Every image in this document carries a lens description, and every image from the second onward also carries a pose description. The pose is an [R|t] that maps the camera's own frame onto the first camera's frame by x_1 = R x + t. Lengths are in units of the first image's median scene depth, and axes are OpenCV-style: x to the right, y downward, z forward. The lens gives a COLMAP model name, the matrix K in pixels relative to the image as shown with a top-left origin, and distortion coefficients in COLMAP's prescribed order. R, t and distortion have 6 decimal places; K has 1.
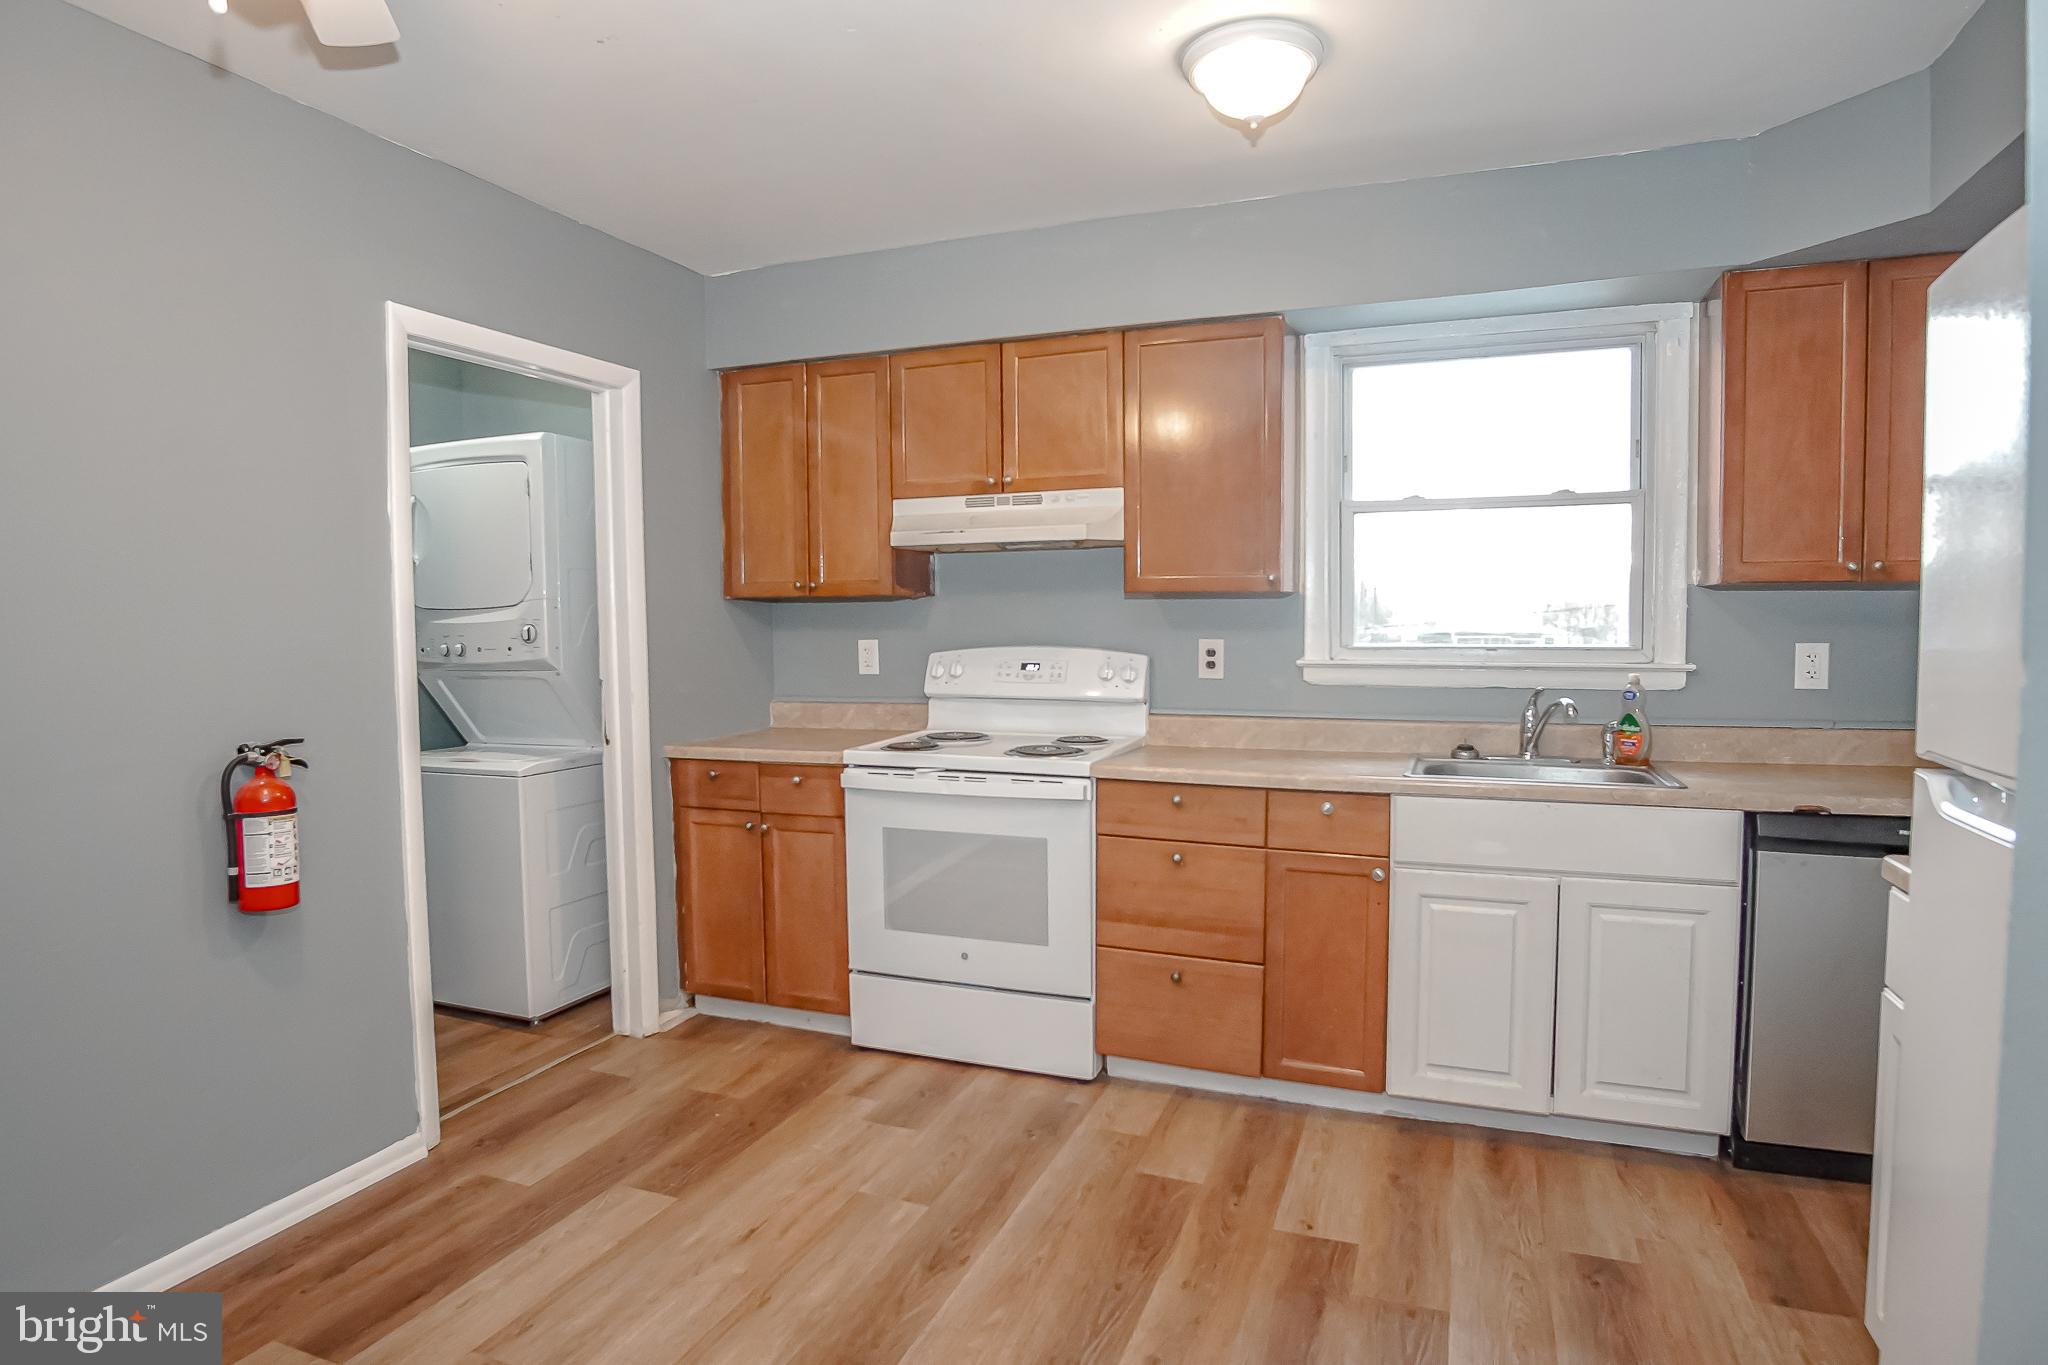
lens RADIAL K [[1134.6, 0, 1024.0], [0, 1134.6, 682.5], [0, 0, 1]] dist [-0.035013, 0.000075]
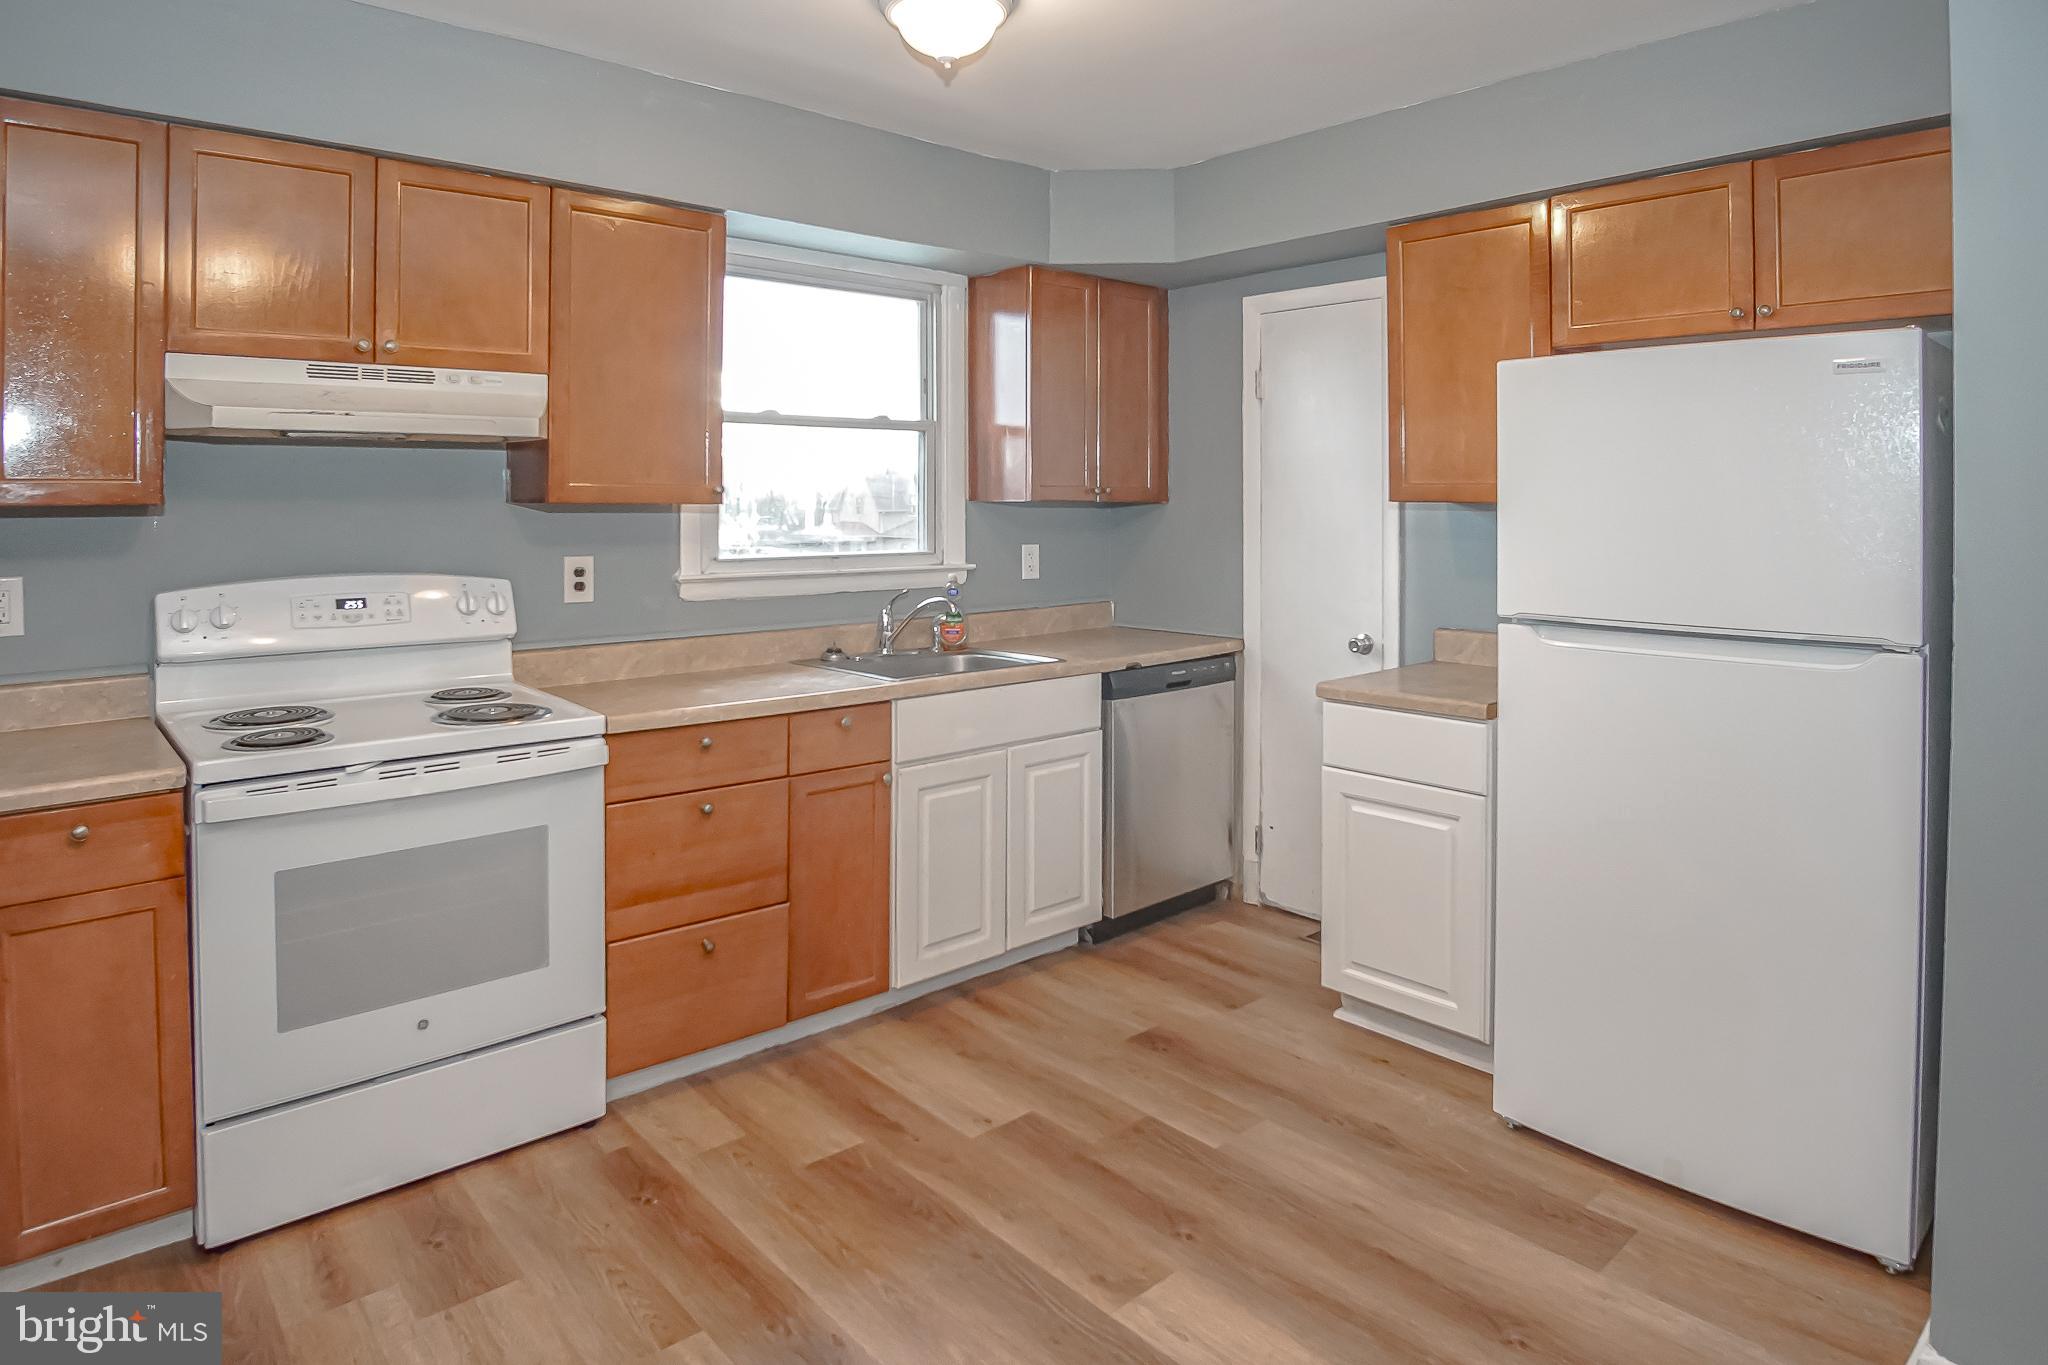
lens RADIAL K [[1168.9, 0, 1017.1], [0, 1168.9, 512.5], [0, 0, 1]] dist [-0.024329, 0.001731]
pose [[0.472391, -0.002547, 0.881386, -0.530696], [0.047556, 0.998613, -0.022603, -0.041864], [-0.880105, 0.052592, 0.471856, 0.339773]]
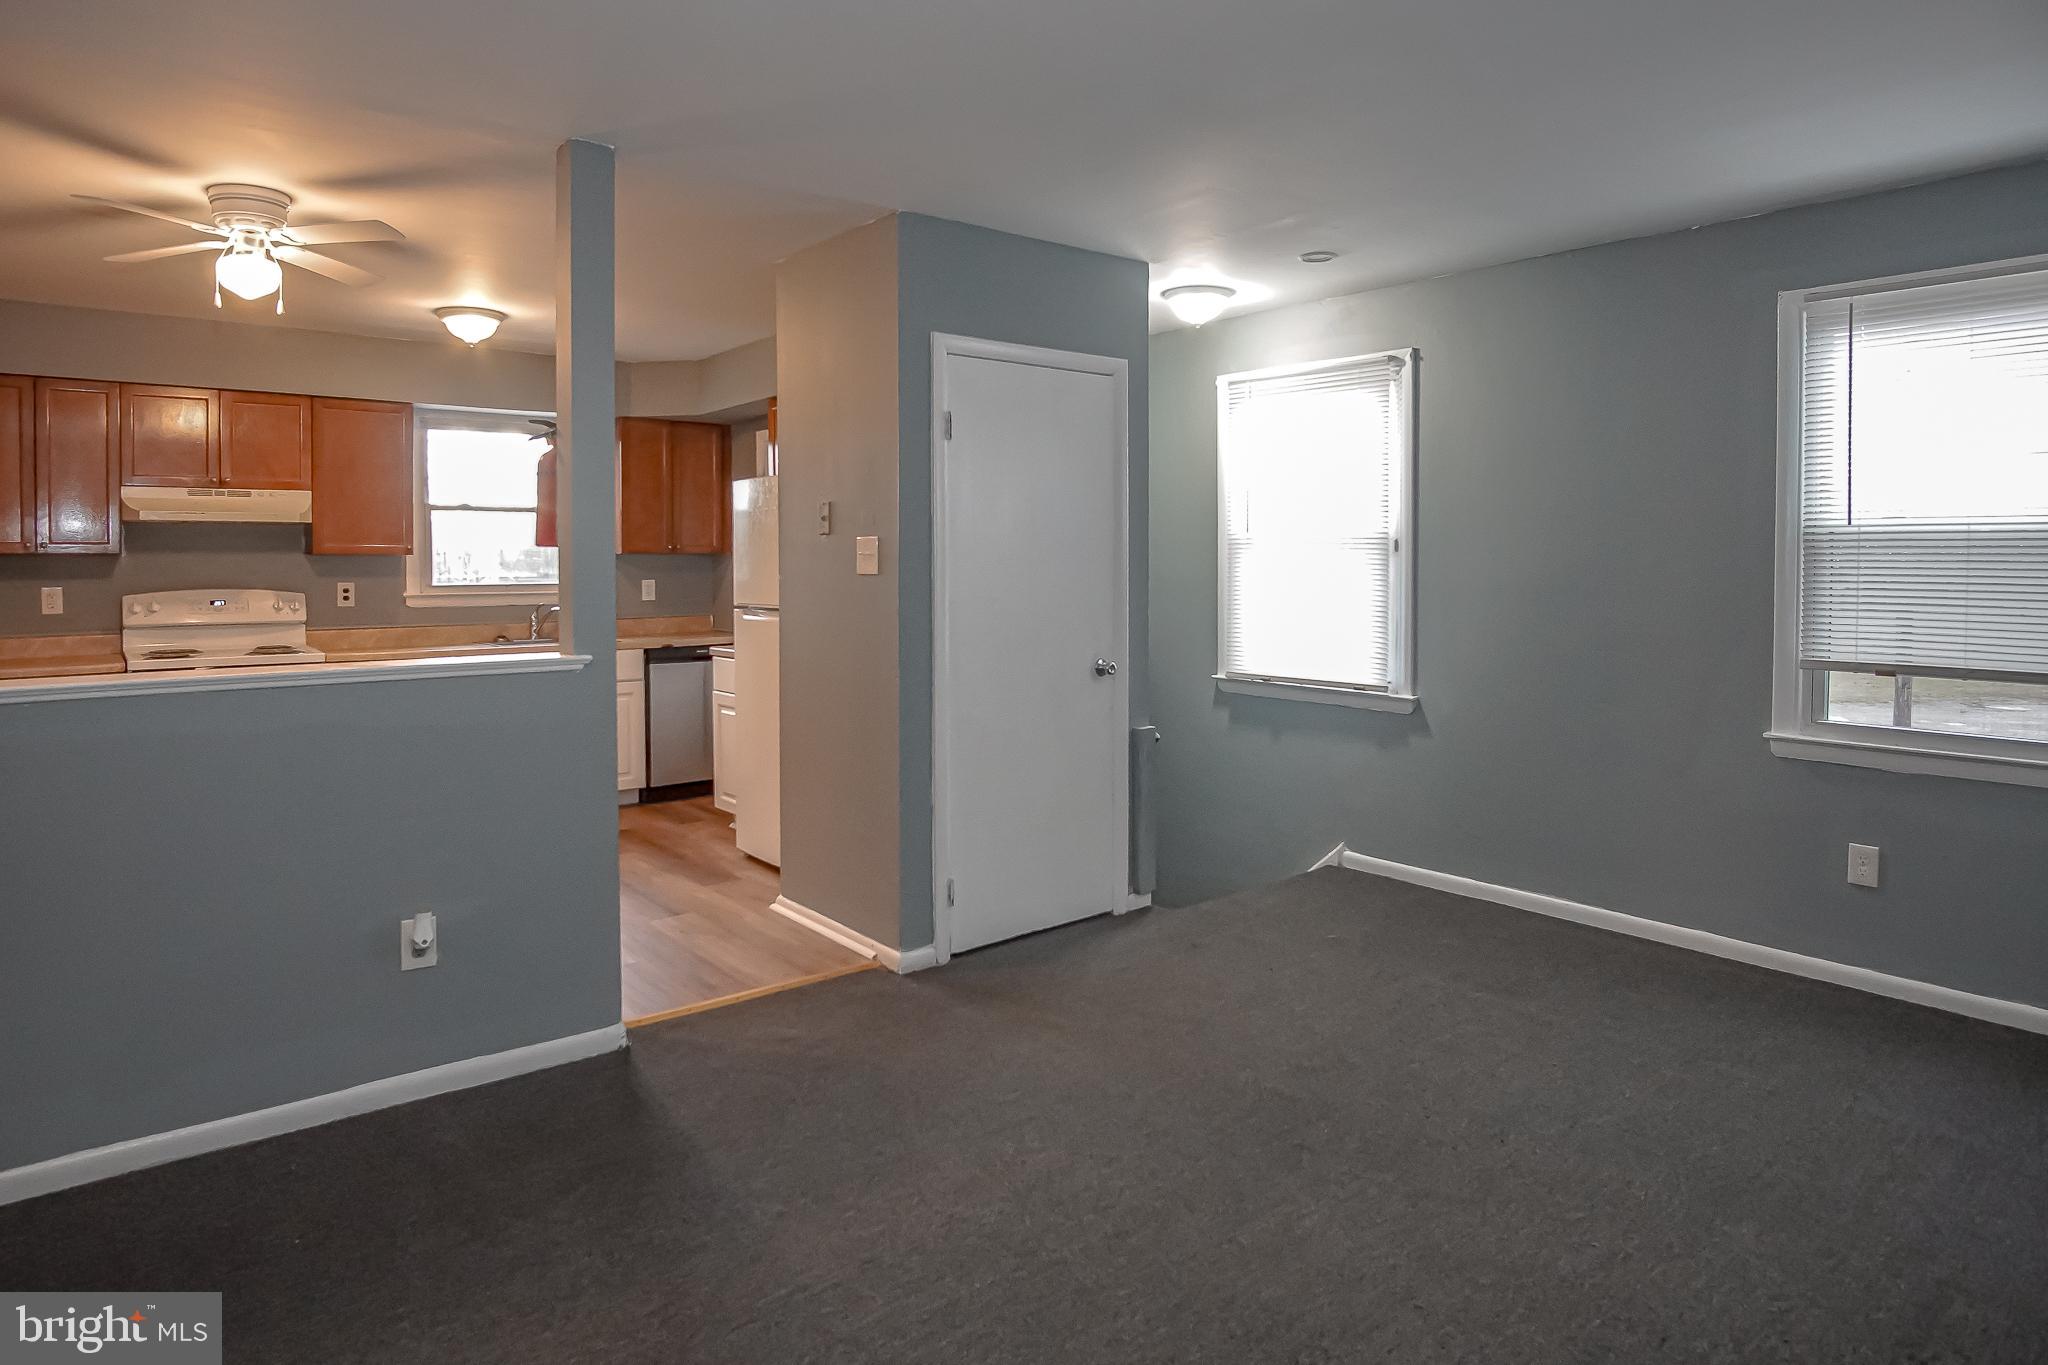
lens RADIAL K [[1152.6, 0, 1019.2], [0, 1152.6, 593.6], [0, 0, 1]] dist [-0.093727, 0.050328]
pose [[0.494088, -0.019786, 0.869187, -0.889240], [0.049033, 0.998784, -0.005136, 0.039563], [-0.868028, 0.045156, 0.494457, -0.751771]]
